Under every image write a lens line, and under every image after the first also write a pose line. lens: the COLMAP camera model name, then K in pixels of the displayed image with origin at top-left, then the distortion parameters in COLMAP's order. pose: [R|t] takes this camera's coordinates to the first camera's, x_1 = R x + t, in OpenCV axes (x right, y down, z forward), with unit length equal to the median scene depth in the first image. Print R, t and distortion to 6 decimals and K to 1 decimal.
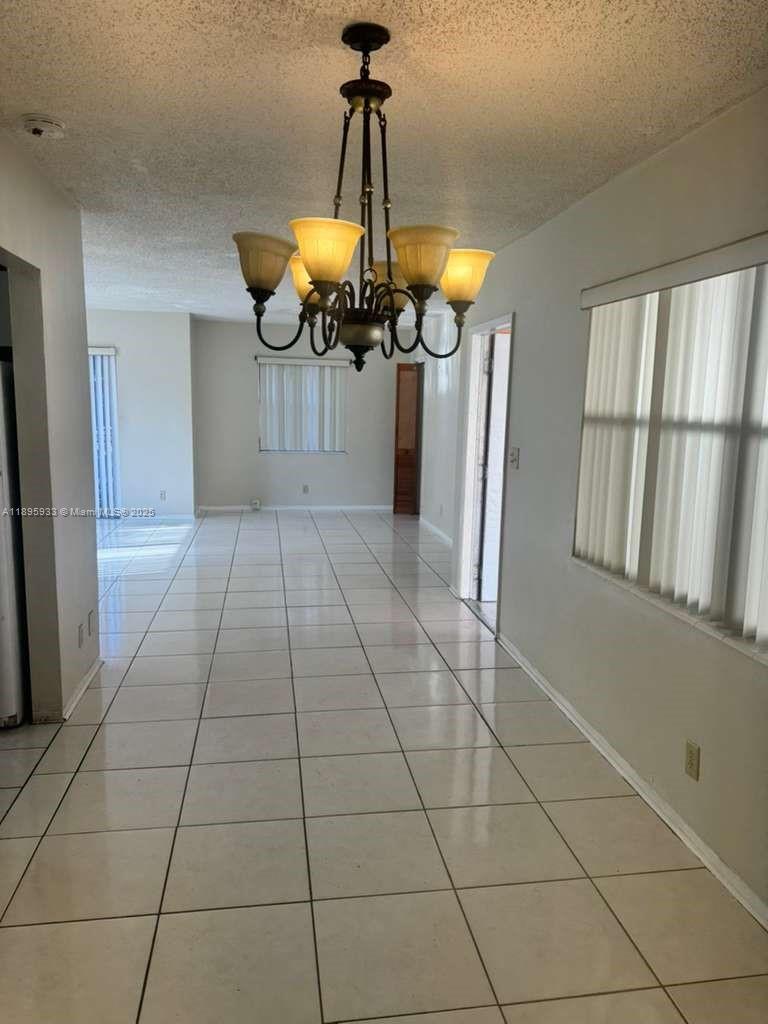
lens RADIAL K [[724.1, 0, 384.0], [0, 724.1, 512.0], [0, 0, 1]] dist [0.075876, -0.087598]
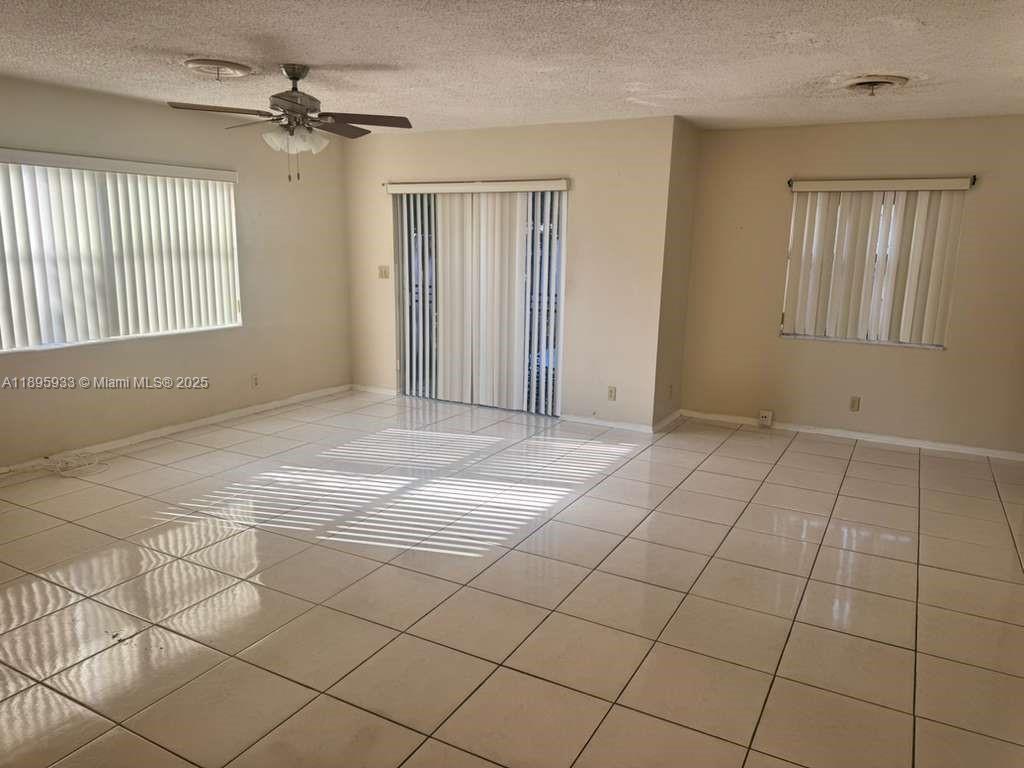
lens RADIAL K [[724.1, 0, 512.0], [0, 724.1, 384.0], [0, 0, 1]] dist [0.075876, -0.087598]
pose [[0.786562, 0.111363, -0.607387, 0.033146], [-0.095907, 0.993699, 0.057993, -0.056980], [0.610019, 0.012637, 0.792286, 0.368467]]
